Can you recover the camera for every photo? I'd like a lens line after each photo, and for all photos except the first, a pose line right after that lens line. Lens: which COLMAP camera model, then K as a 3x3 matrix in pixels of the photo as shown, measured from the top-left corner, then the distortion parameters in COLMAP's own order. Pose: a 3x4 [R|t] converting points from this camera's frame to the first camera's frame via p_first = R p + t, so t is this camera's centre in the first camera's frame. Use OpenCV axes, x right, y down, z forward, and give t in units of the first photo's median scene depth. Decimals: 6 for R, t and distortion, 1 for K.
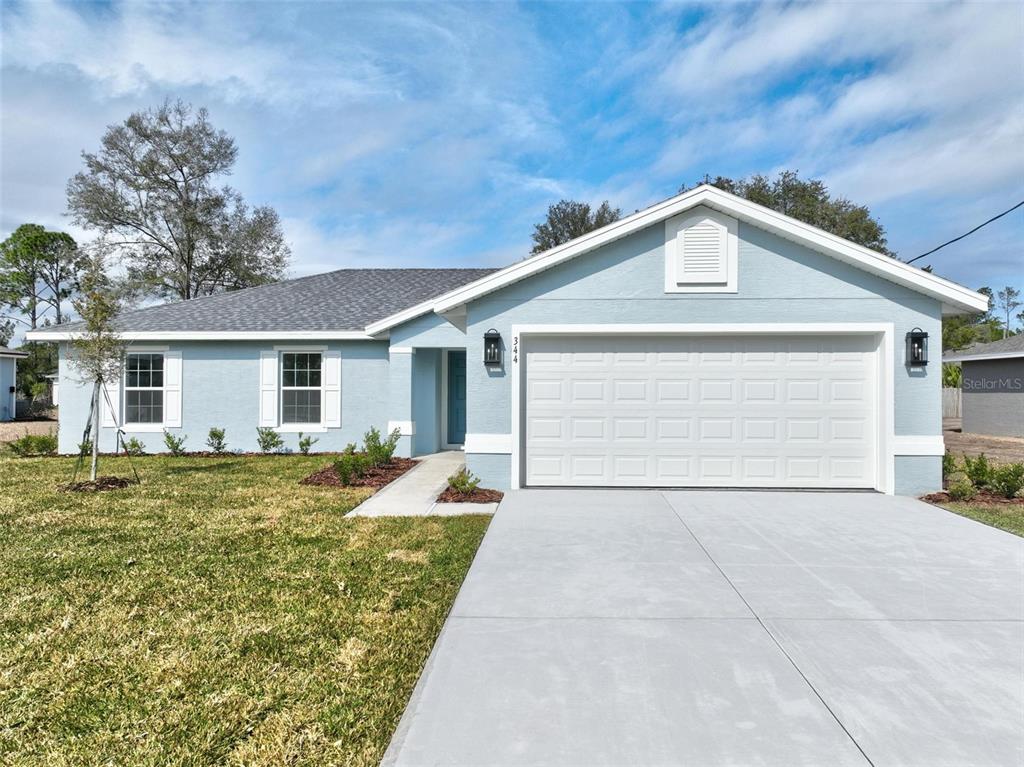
lens RADIAL K [[722.5, 0, 509.8], [0, 722.5, 385.3], [0, 0, 1]] dist [-0.008438, 0.027074]
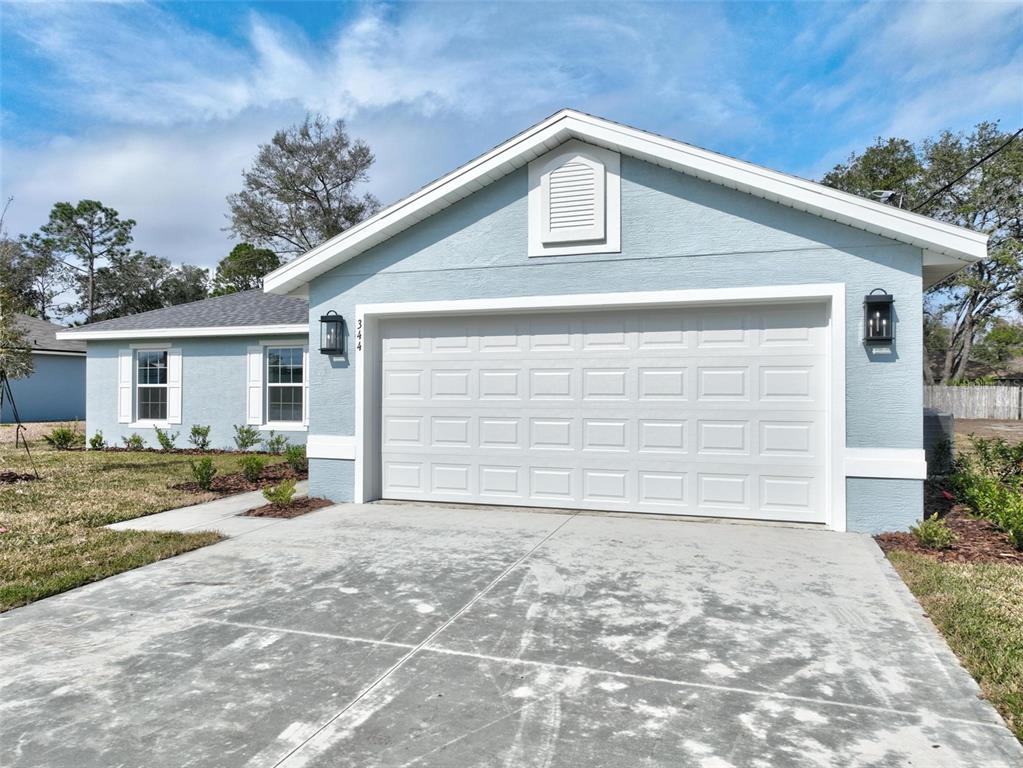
lens RADIAL K [[721.8, 0, 511.5], [0, 721.8, 389.8], [0, 0, 1]] dist [-0.008438, 0.027074]
pose [[0.961299, -0.000604, -0.275506, 0.396450], [0.002067, 0.999985, 0.005018, 0.009898], [0.275499, -0.005393, 0.961286, 0.243135]]
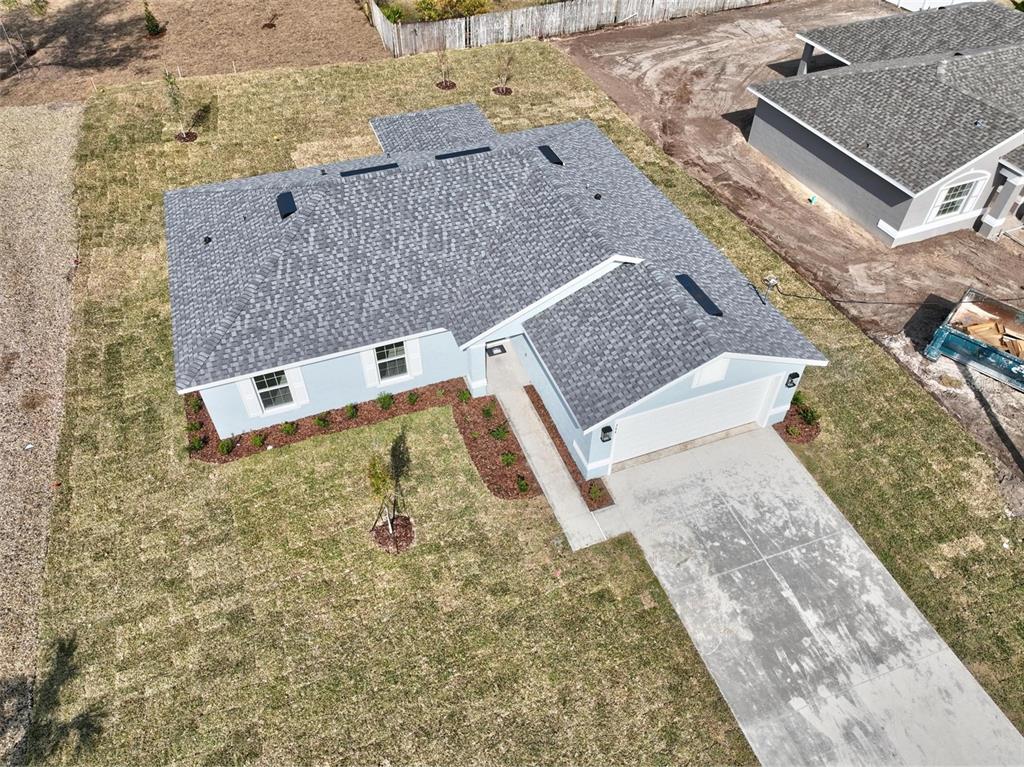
lens RADIAL K [[722.5, 0, 512.7], [0, 722.5, 386.6], [0, 0, 1]] dist [-0.008438, 0.027074]
pose [[0.919371, -0.281050, 0.275259, -0.707779], [-0.003773, 0.693377, 0.720565, -1.441116], [-0.393373, -0.663505, 0.636411, -0.014020]]
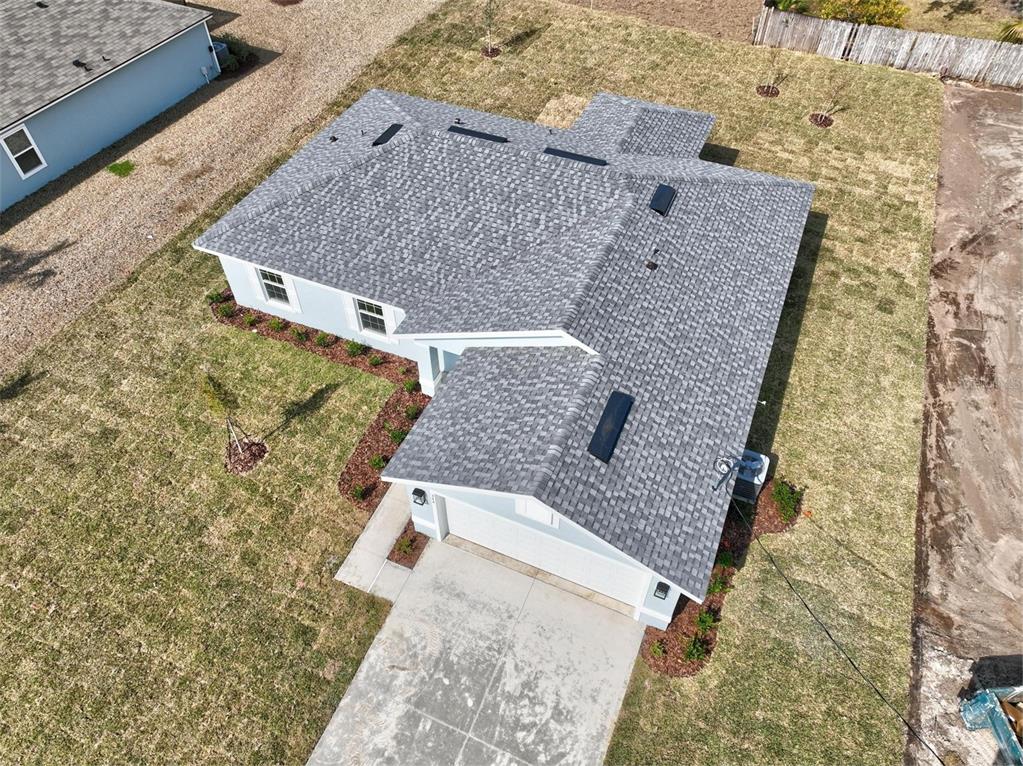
lens RADIAL K [[721.8, 0, 510.7], [0, 721.8, 385.5], [0, 0, 1]] dist [-0.008438, 0.027074]
pose [[0.934883, 0.264785, -0.236396, 0.481585], [0.008174, 0.649750, 0.760104, -1.429290], [0.354863, -0.712540, 0.605276, 0.248110]]
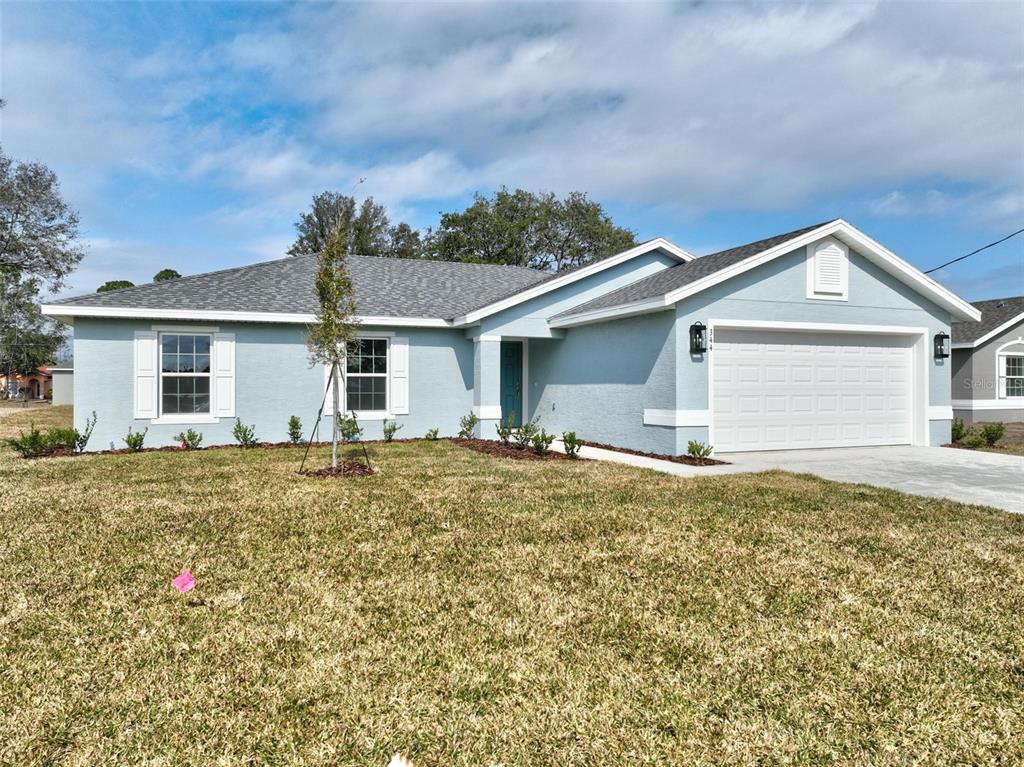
lens RADIAL K [[722.5, 0, 514.4], [0, 722.5, 380.0], [0, 0, 1]] dist [-0.008438, 0.027074]
pose [[0.906344, 0.002123, 0.422536, -0.780512], [-0.000078, 0.999988, -0.004856, 0.023610], [-0.422541, 0.004368, 0.906333, 0.045441]]
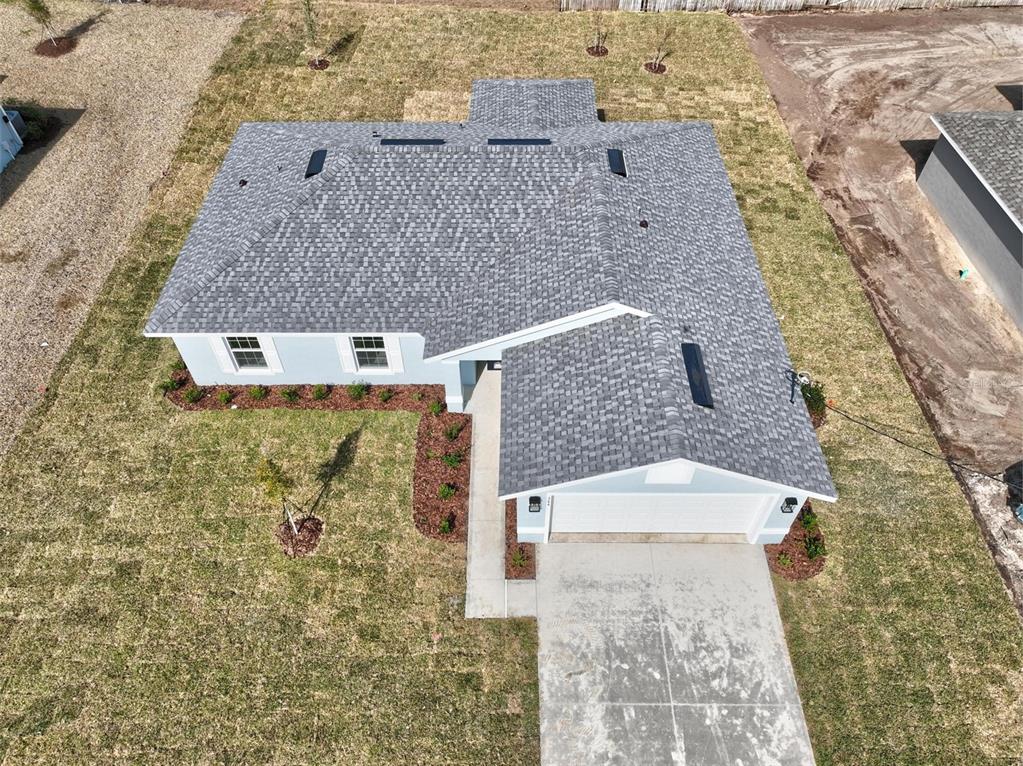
lens RADIAL K [[721.8, 0, 511.5], [0, 721.8, 385.9], [0, 0, 1]] dist [-0.008438, 0.027074]
pose [[0.999015, -0.036347, 0.025455, -0.104789], [0.003801, 0.641635, 0.767001, -1.426811], [-0.044210, -0.766149, 0.641141, 0.159823]]
